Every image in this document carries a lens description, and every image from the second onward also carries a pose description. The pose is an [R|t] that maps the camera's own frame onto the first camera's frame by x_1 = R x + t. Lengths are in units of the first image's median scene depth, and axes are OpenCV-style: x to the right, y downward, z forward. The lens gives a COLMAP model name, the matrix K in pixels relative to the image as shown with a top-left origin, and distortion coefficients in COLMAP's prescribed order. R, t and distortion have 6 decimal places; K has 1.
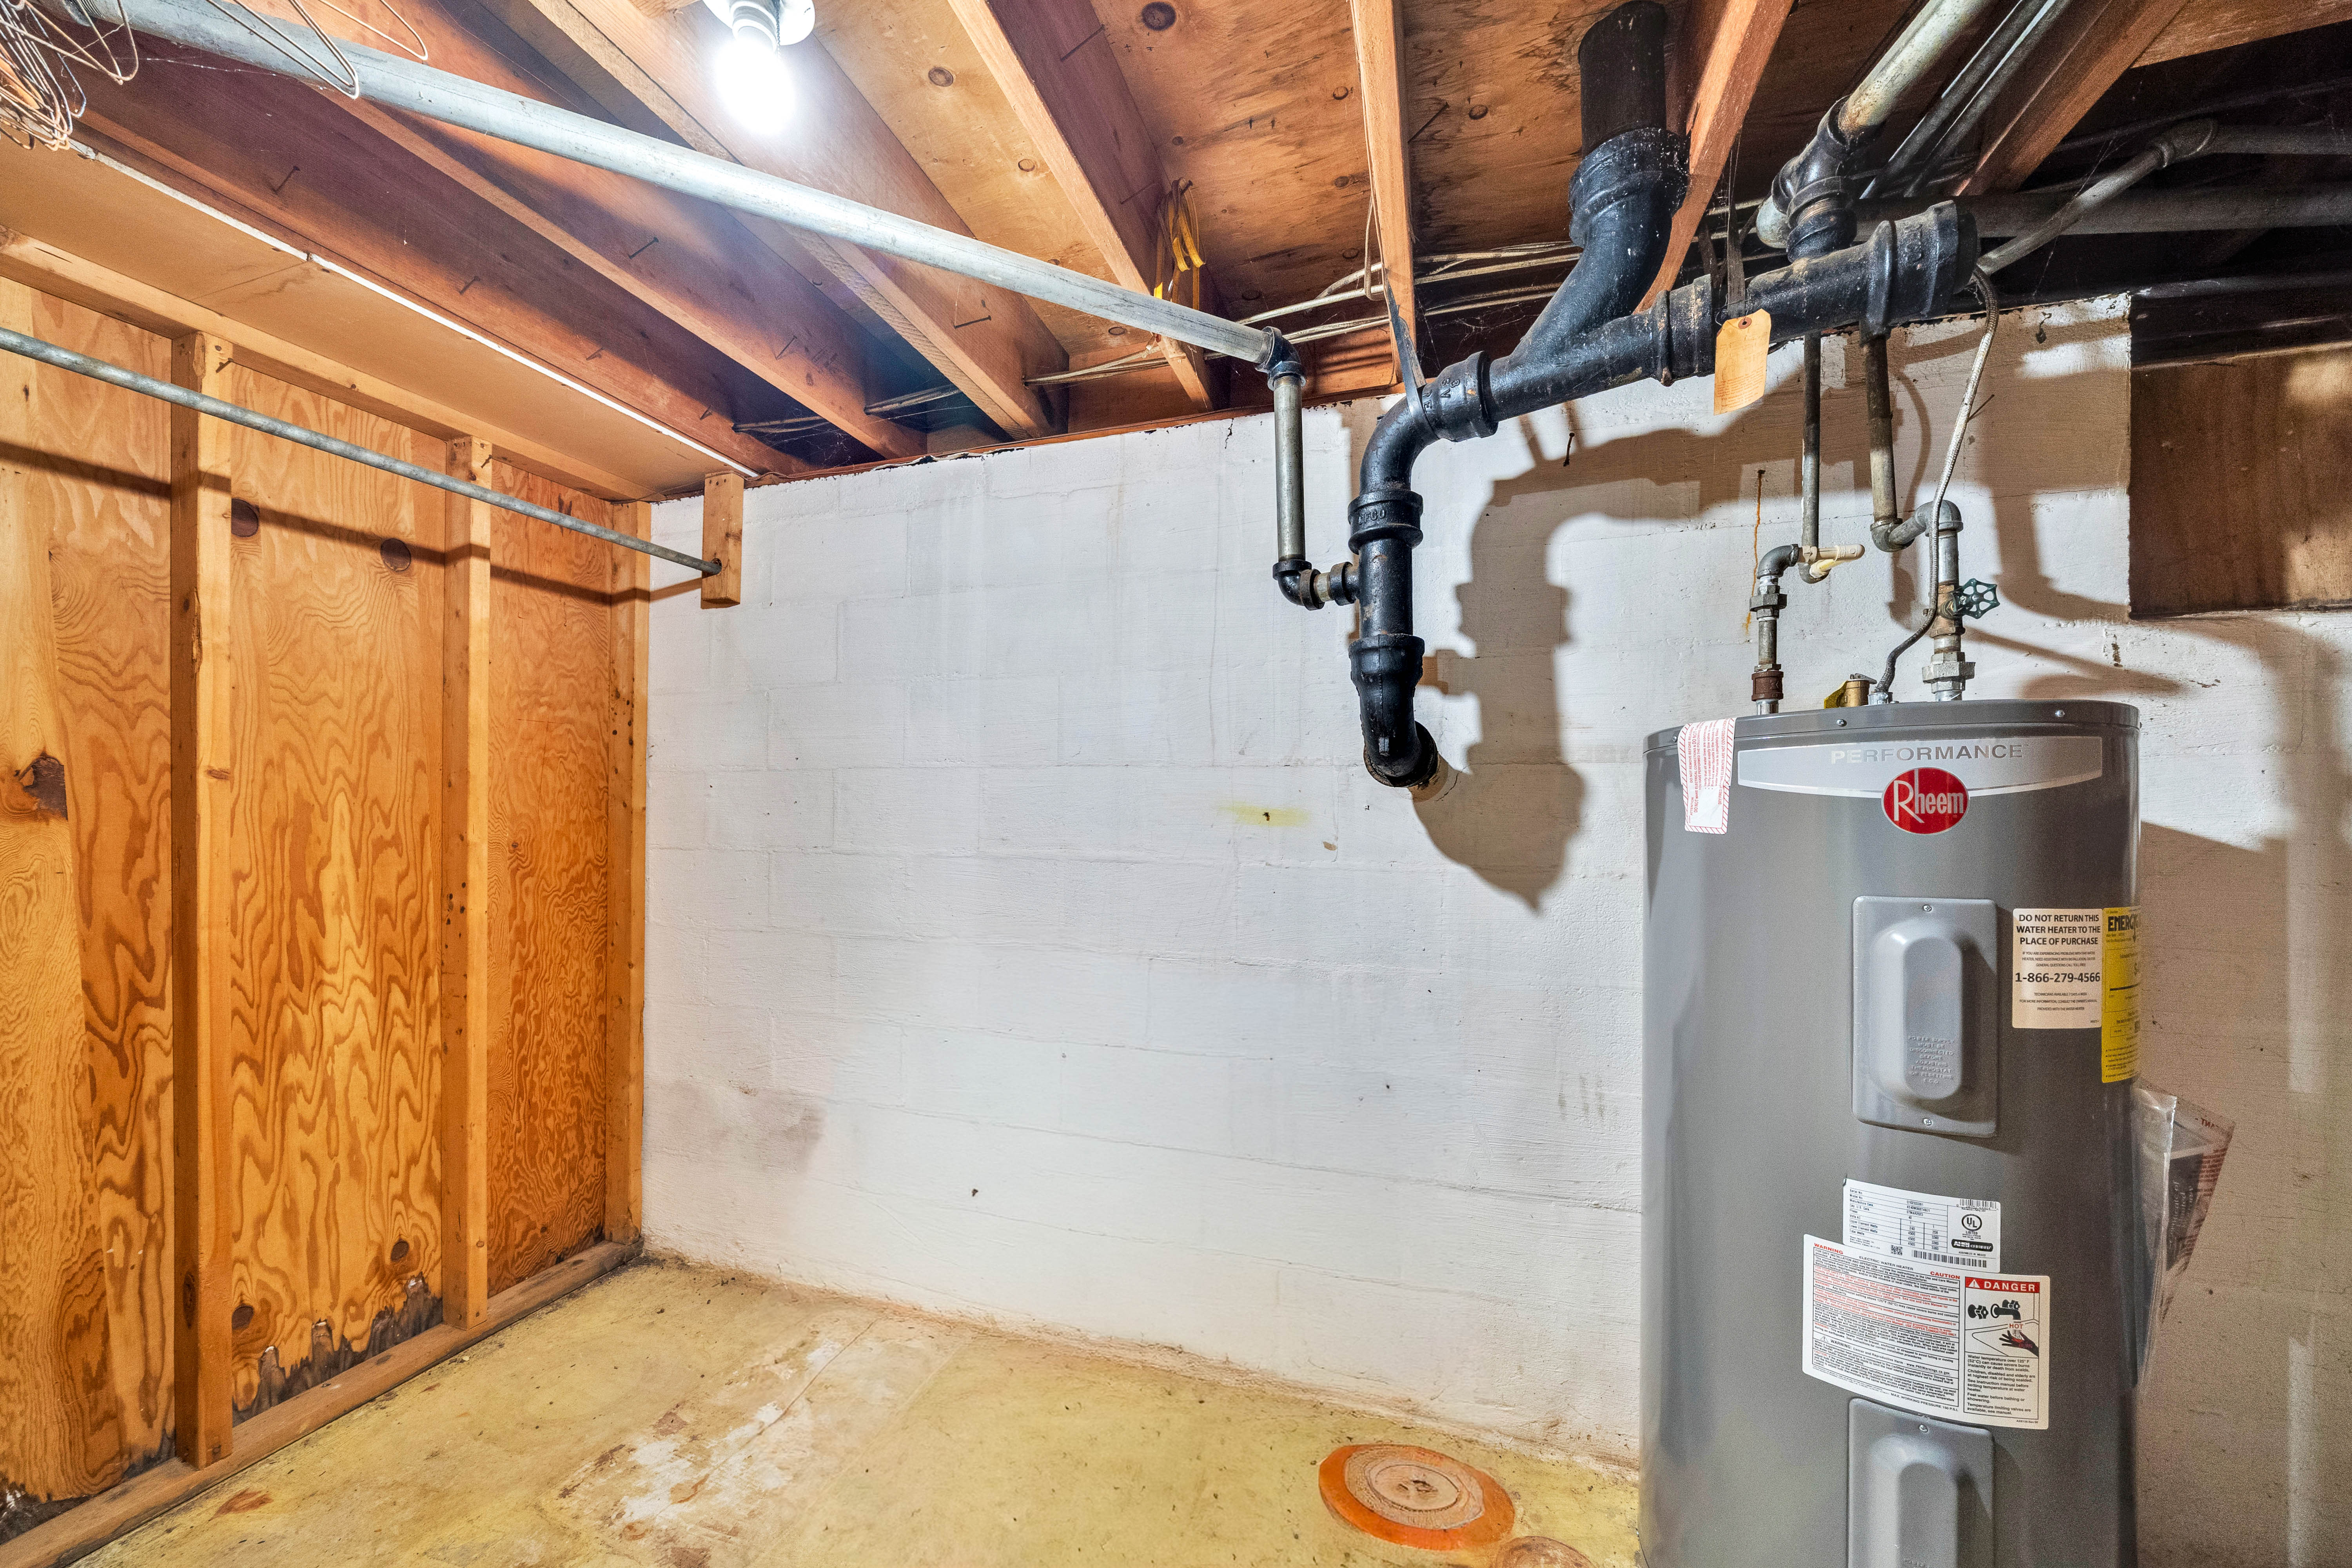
lens RADIAL K [[892.9, 0, 1172.2], [0, 892.9, 800.9], [0, 0, 1]] dist [-0.000179, 0.000030]
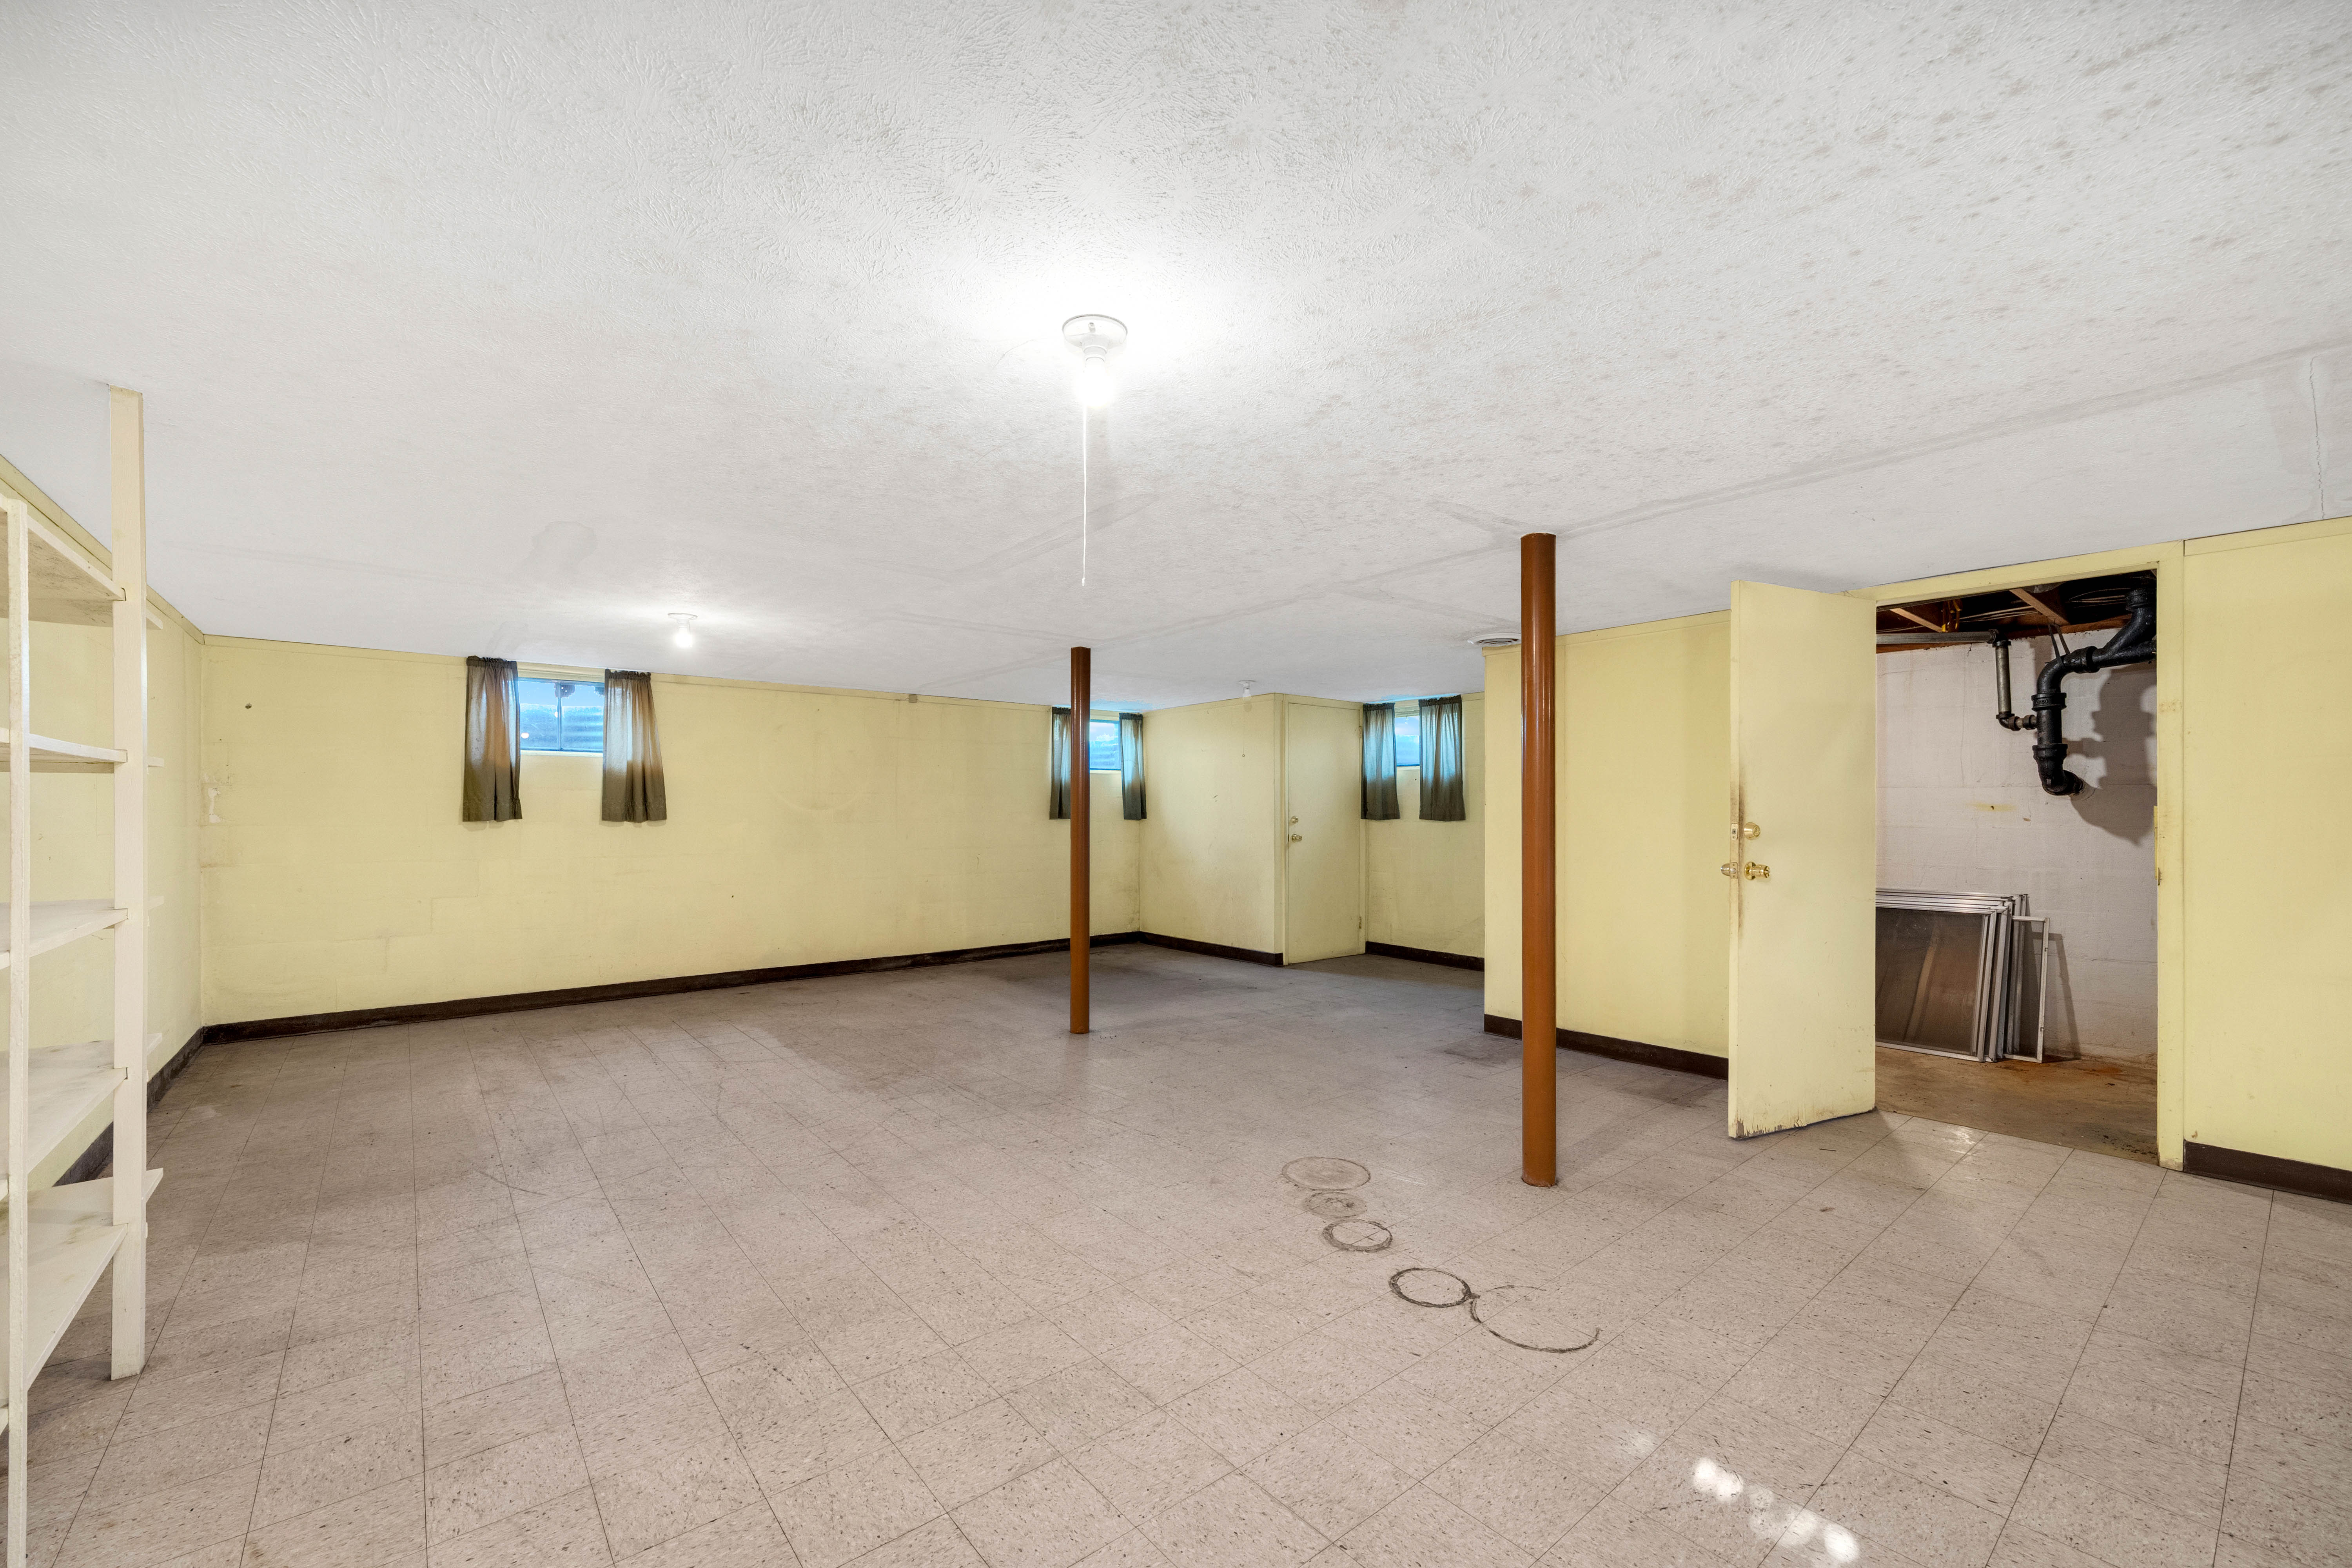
lens RADIAL K [[948.2, 0, 1180.9], [0, 948.2, 800.5], [0, 0, 1]] dist [-0.003499, -0.000279]
pose [[0.842490, -0.013253, -0.538549, -0.416325], [0.018952, 0.999808, 0.005045, -0.063460], [0.538379, -0.014457, 0.842579, -2.668280]]
